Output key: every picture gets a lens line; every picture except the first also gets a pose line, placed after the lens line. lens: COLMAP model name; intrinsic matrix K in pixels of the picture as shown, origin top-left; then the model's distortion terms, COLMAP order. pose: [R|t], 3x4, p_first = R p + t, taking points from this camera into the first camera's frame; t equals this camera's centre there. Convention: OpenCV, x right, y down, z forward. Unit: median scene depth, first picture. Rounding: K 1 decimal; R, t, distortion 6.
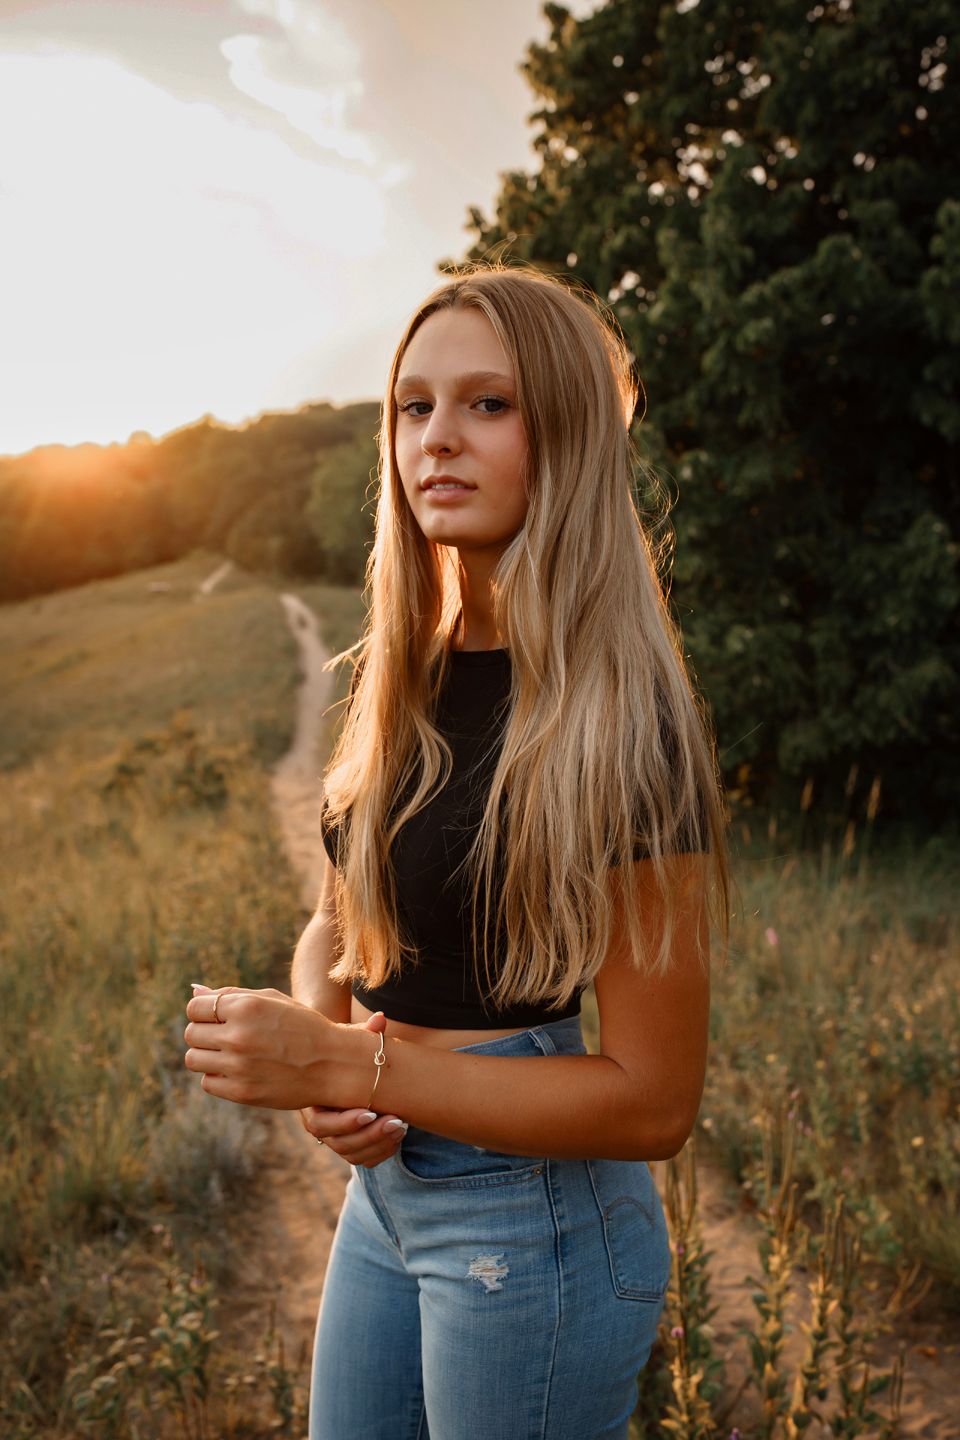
lens RADIAL K [[1423.9, 0, 454.4], [0, 1423.9, 700.9], [0, 0, 1]] dist [-0.011475, 0.003104]
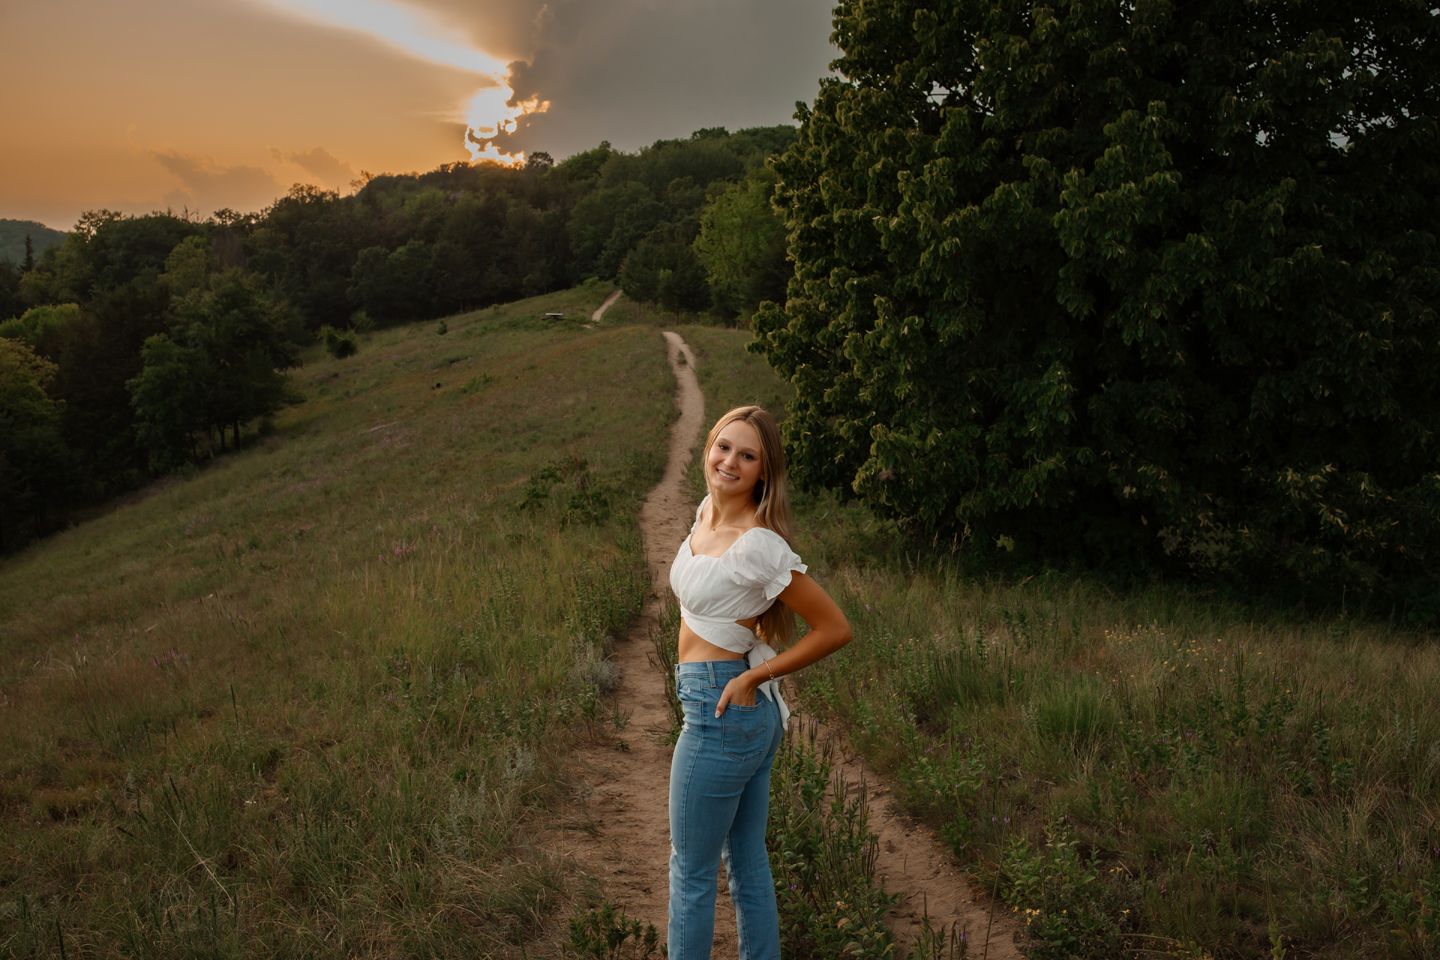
lens RADIAL K [[1494.5, 0, 720.0], [0, 1494.5, 480.0], [0, 0, 1]] dist [-0.011541, -0.002111]
pose [[0.995374, 0.042374, -0.086222, 0.111208], [-0.038475, 0.998182, 0.046396, -0.064981], [0.088031, -0.042864, 0.995195, -0.678917]]
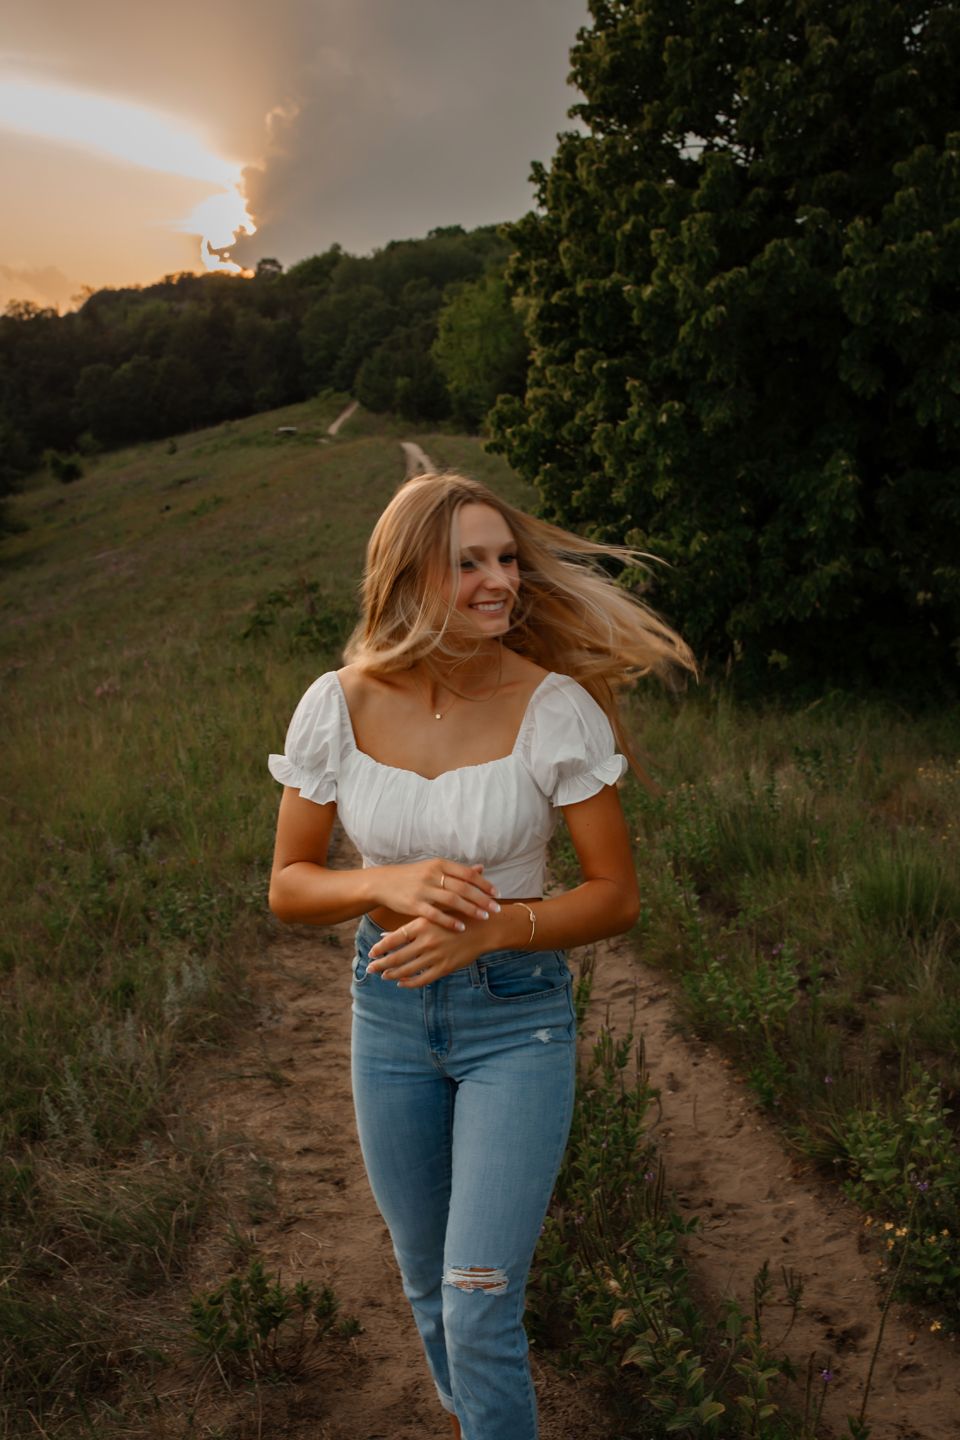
lens RADIAL K [[1494.5, 0, 486.6], [0, 1494.5, 740.6], [0, 0, 1]] dist [-0.011541, -0.002111]
pose [[0.997044, 0.016772, -0.074973, 0.109100], [-0.006023, 0.989941, 0.141350, -0.057316], [0.076590, -0.140480, 0.987117, -0.469083]]
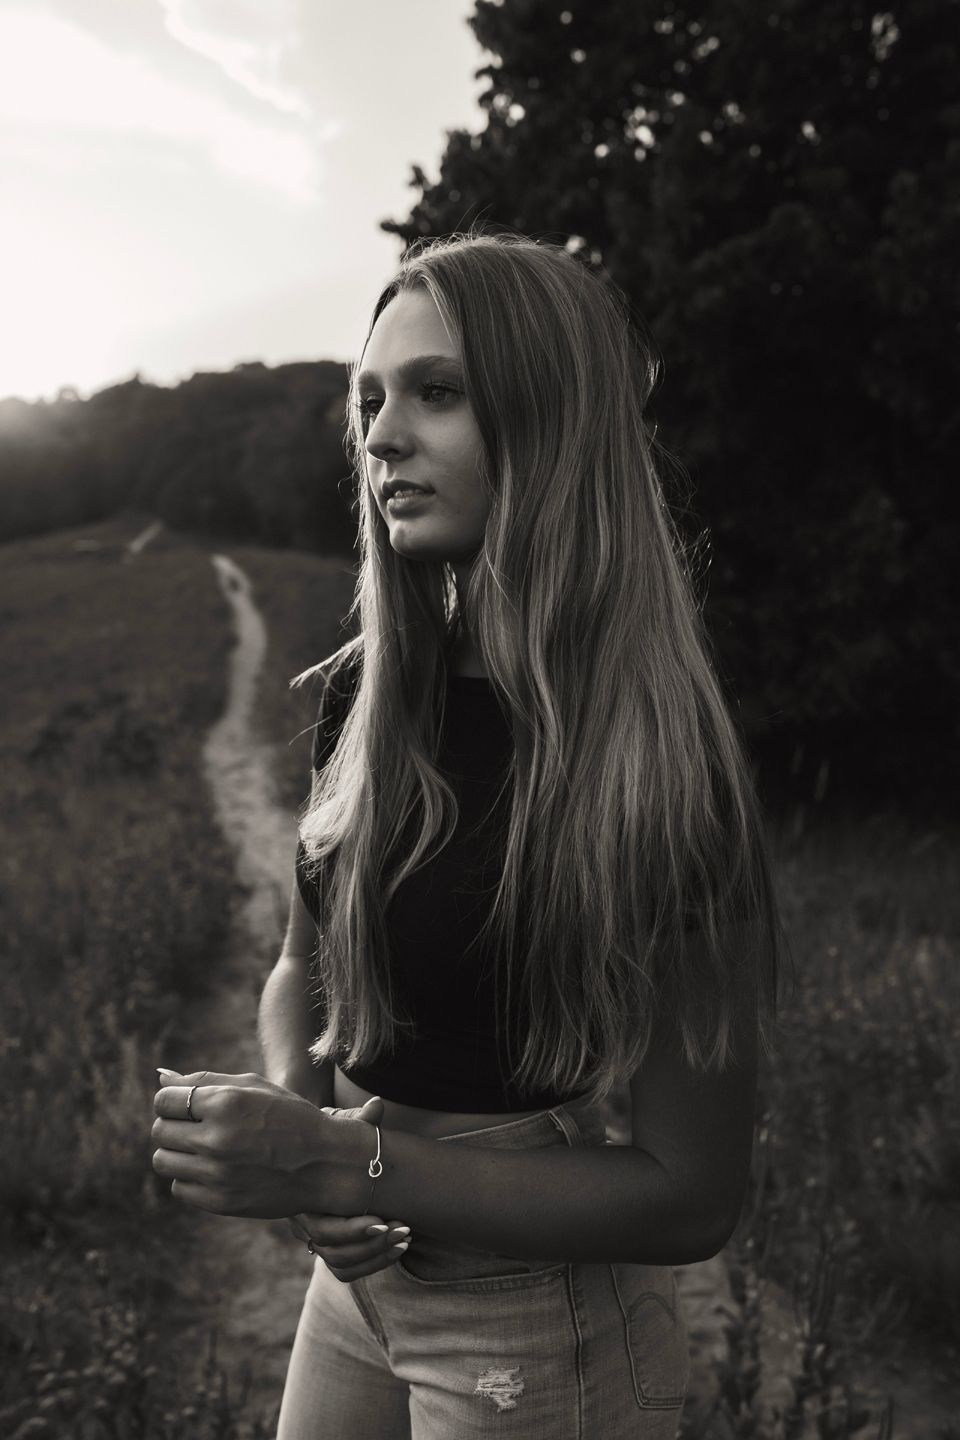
lens RADIAL K [[1423.9, 0, 454.4], [0, 1423.9, 700.9], [0, 0, 1]] dist [-0.011475, 0.003104]
pose [[0.998736, 0.010721, 0.049104, -0.006540], [-0.011976, 0.999607, 0.025329, -0.005782], [-0.048813, -0.025885, 0.998472, 0.021335]]
